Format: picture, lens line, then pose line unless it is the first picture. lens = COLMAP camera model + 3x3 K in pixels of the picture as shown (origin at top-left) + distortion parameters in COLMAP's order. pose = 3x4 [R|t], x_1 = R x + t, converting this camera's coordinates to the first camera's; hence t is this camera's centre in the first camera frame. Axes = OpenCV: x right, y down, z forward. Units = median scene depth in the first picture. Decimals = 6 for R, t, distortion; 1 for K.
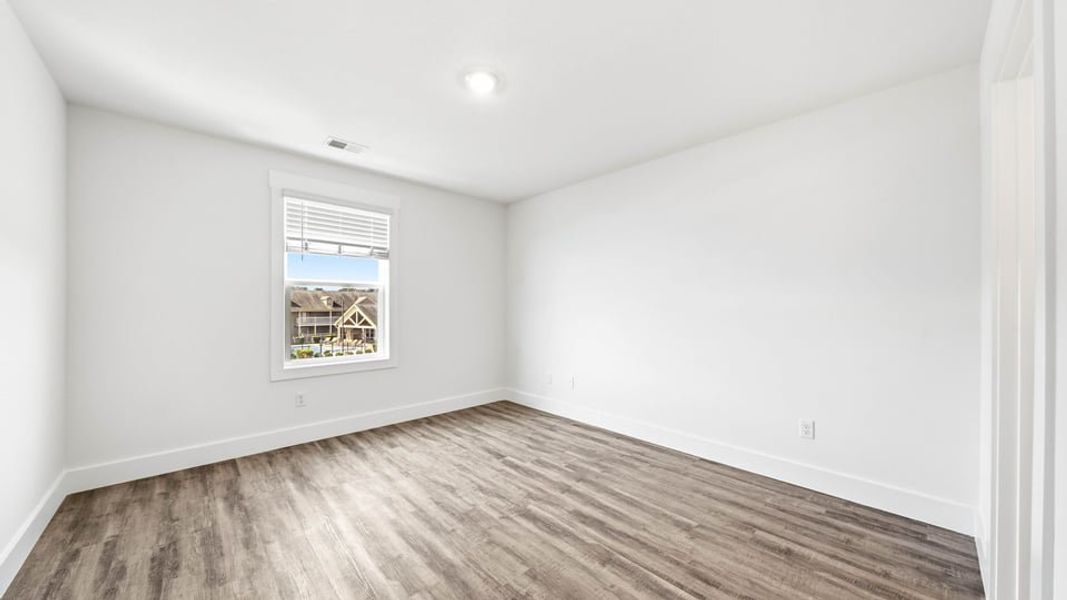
lens RADIAL K [[414.3, 0, 533.5], [0, 414.3, 300.0], [0, 0, 1]] dist [-0.003126, -0.000176]
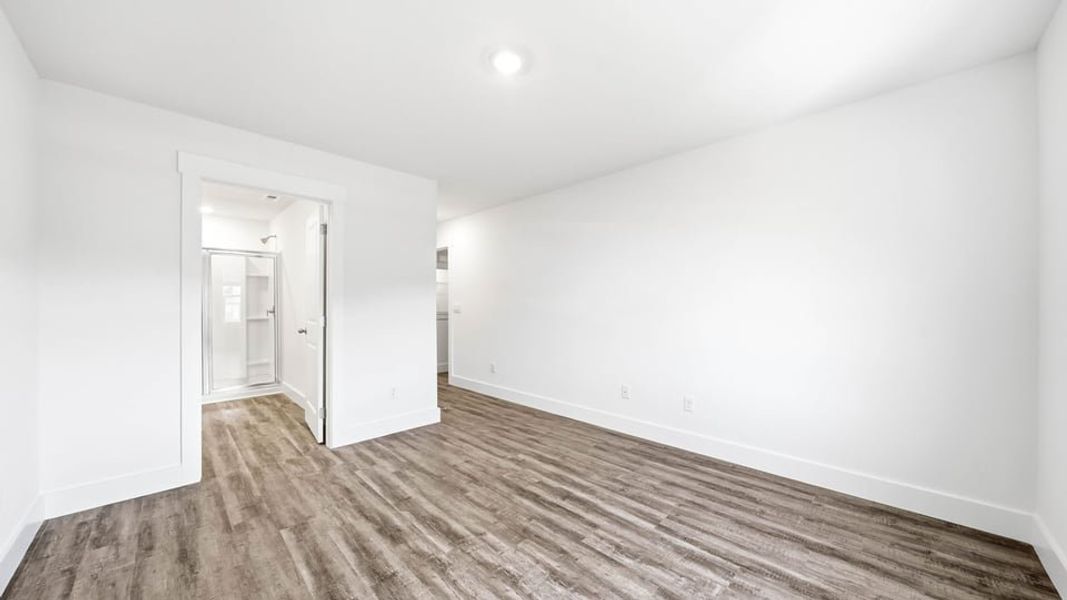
lens RADIAL K [[414.3, 0, 533.5], [0, 414.3, 300.0], [0, 0, 1]] dist [-0.003126, -0.000176]
pose [[-0.999613, -0.001759, -0.027749, -0.171245], [-0.000926, 0.999550, -0.029987, 0.030813], [0.027789, -0.029950, -0.999165, 2.049151]]
